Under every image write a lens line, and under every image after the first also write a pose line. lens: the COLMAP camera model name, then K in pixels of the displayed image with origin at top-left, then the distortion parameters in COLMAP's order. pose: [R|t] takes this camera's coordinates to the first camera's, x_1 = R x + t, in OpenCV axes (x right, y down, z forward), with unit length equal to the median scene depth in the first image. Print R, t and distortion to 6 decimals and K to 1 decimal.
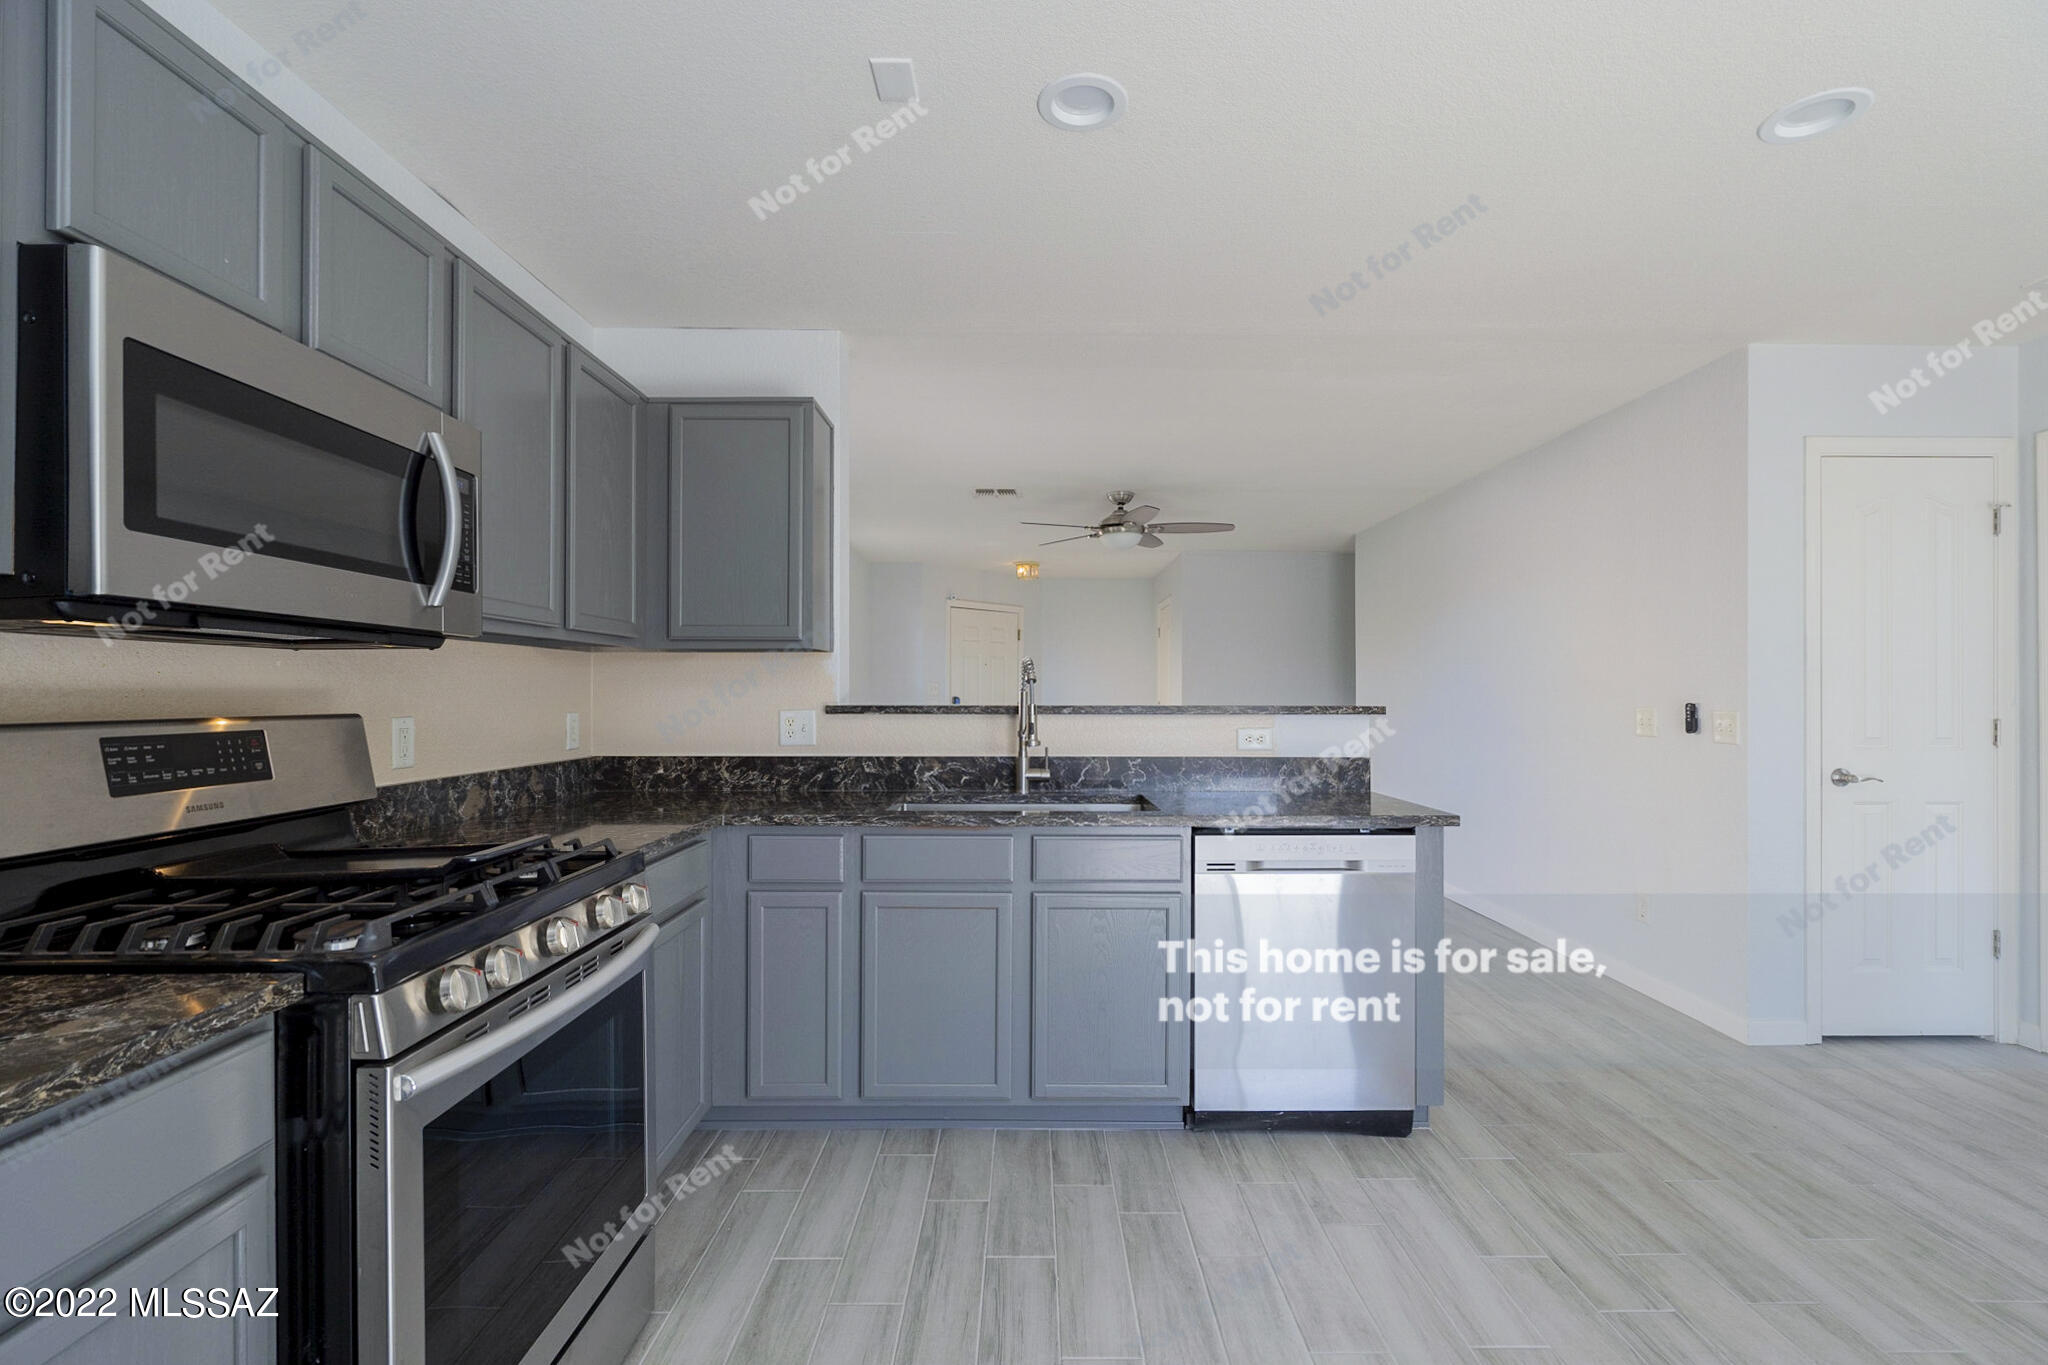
lens RADIAL K [[926.1, 0, 1031.7], [0, 926.1, 688.8], [0, 0, 1]] dist [0.000550, 0.000335]
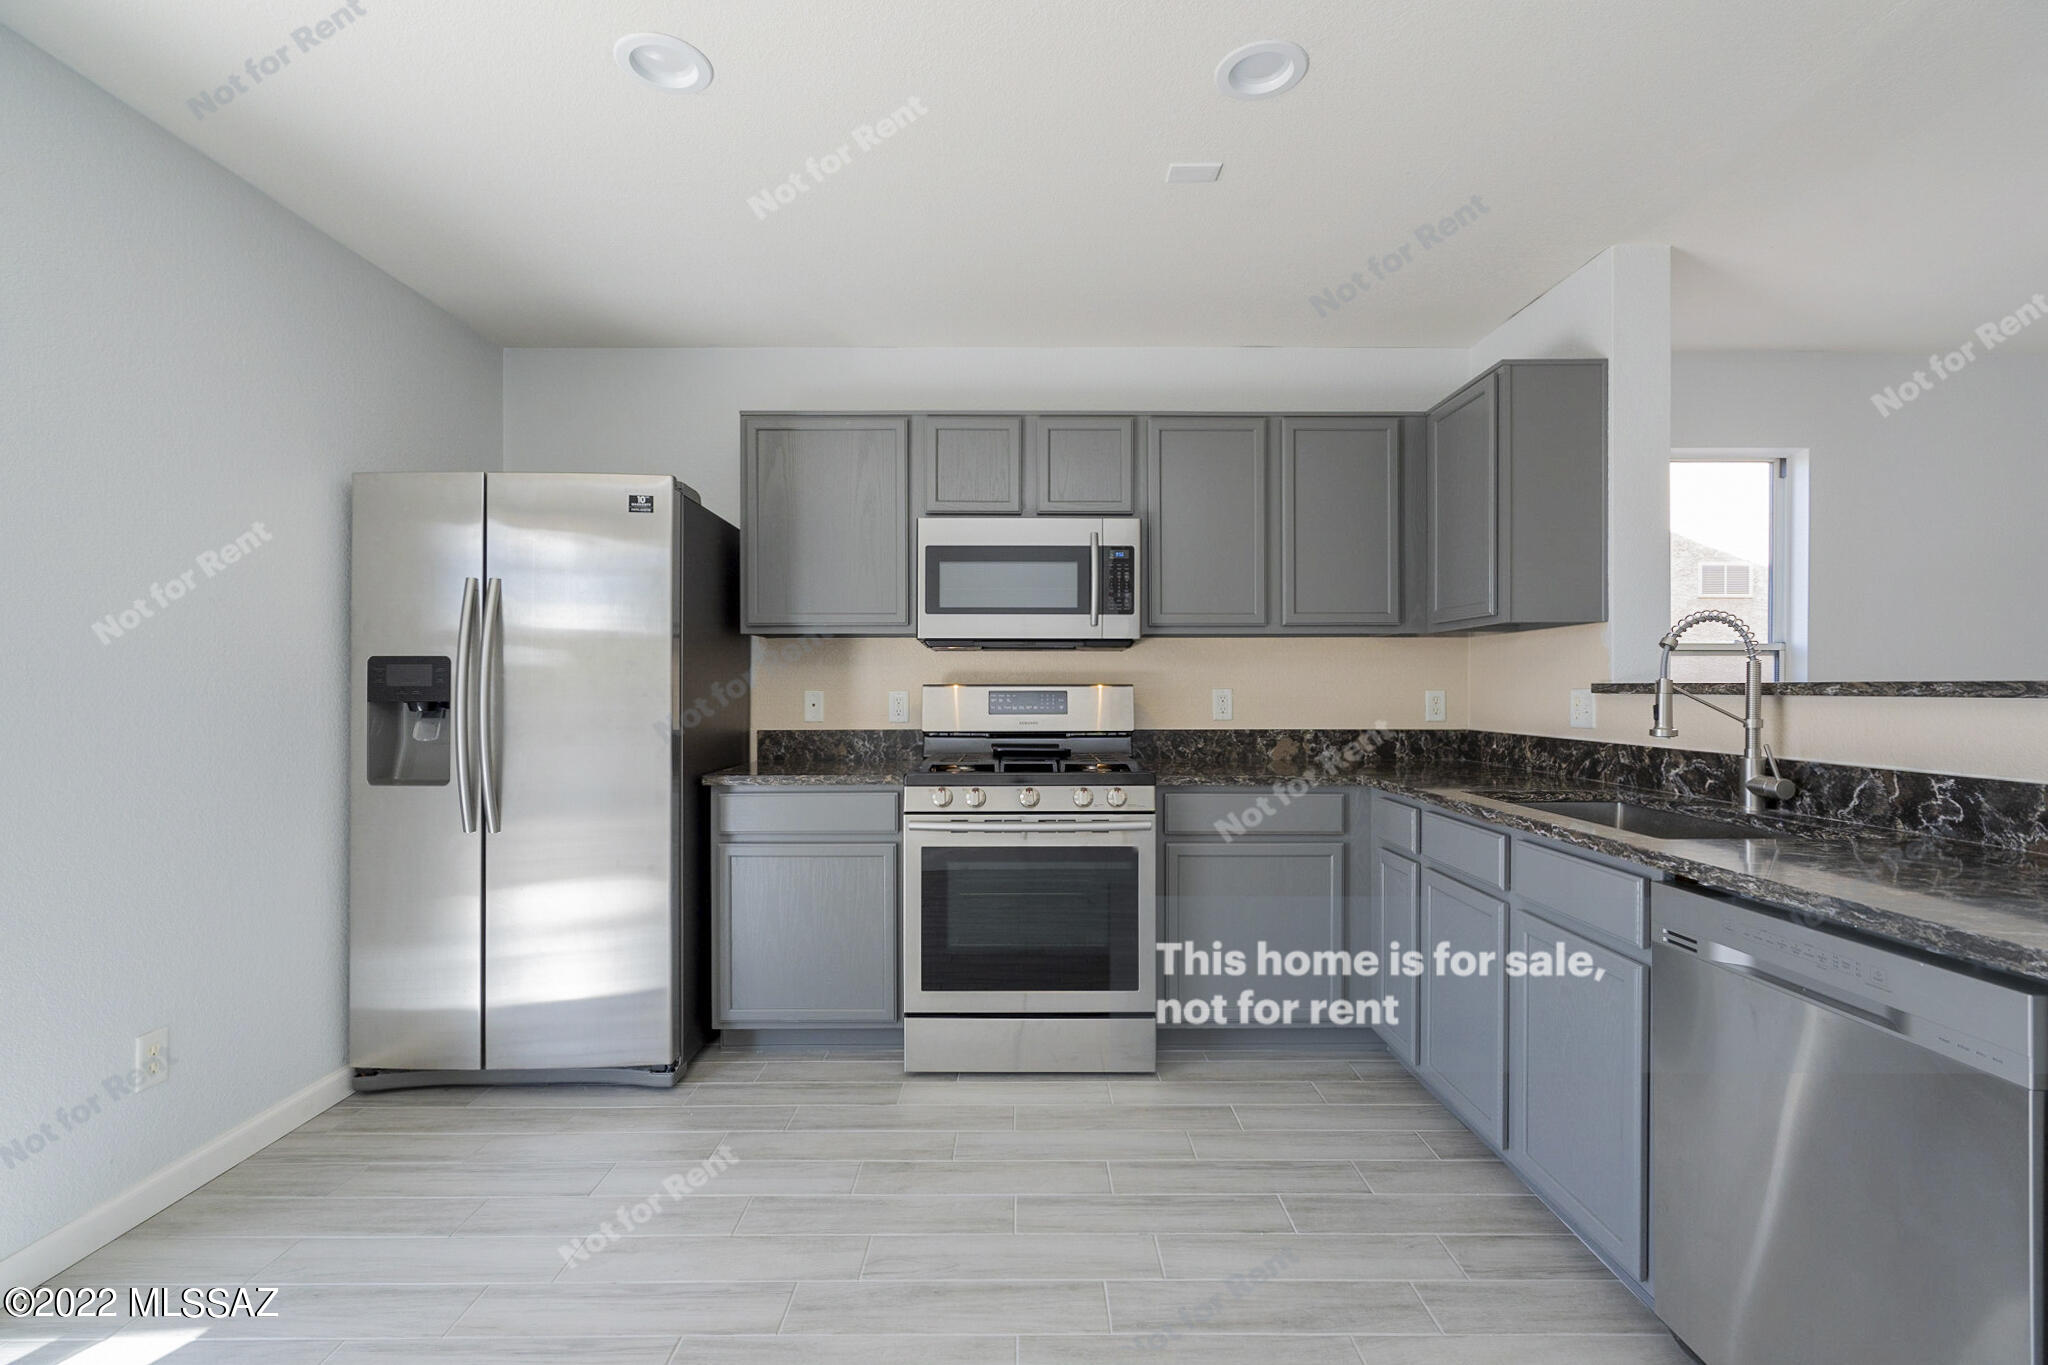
lens RADIAL K [[926.1, 0, 1031.7], [0, 926.1, 688.8], [0, 0, 1]] dist [0.000550, 0.000335]
pose [[0.004150, 0.000523, -0.999991, 0.748529], [0.006703, 0.999977, 0.000551, 0.021738], [0.999969, -0.006705, 0.004146, 0.529083]]
